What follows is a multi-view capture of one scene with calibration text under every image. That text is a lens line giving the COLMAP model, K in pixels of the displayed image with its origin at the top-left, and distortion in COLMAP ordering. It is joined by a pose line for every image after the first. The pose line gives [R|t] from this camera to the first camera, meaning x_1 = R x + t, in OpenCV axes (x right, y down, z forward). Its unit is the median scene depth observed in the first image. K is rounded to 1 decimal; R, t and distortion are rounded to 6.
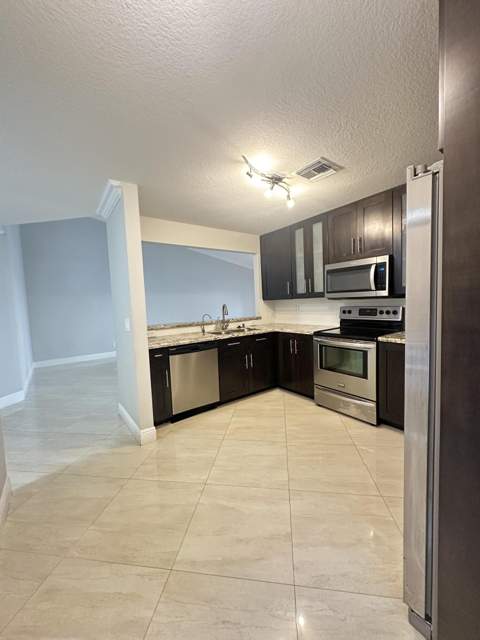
lens RADIAL K [[254.8, 0, 239.1], [0, 254.8, 320.0], [0, 0, 1]] dist [-0.001441, -0.000089]
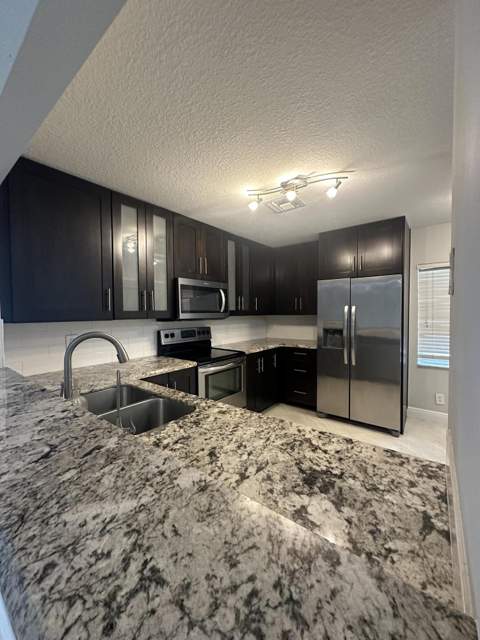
lens RADIAL K [[254.8, 0, 238.0], [0, 254.8, 318.6], [0, 0, 1]] dist [-0.001441, -0.000089]
pose [[-0.290479, 0.017912, 0.956714, -0.495359], [0.085503, 0.996311, 0.007308, -0.082332], [-0.953054, 0.083925, -0.290939, 1.125887]]
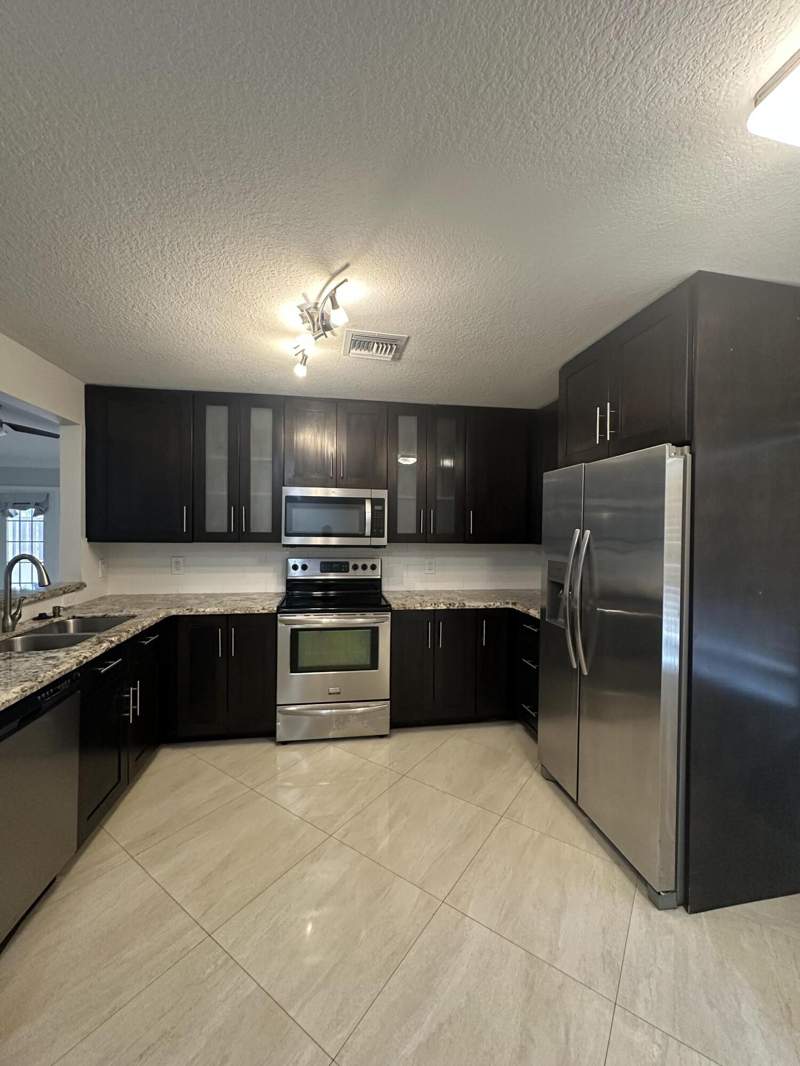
lens RADIAL K [[424.4, 0, 401.2], [0, 424.4, 532.1], [0, 0, 1]] dist [-0.001441, -0.000089]
pose [[0.445000, 0.040614, 0.894609, -0.411537], [0.034998, 0.997419, -0.062690, -0.047068], [-0.894846, 0.059207, 0.442431, 0.366437]]
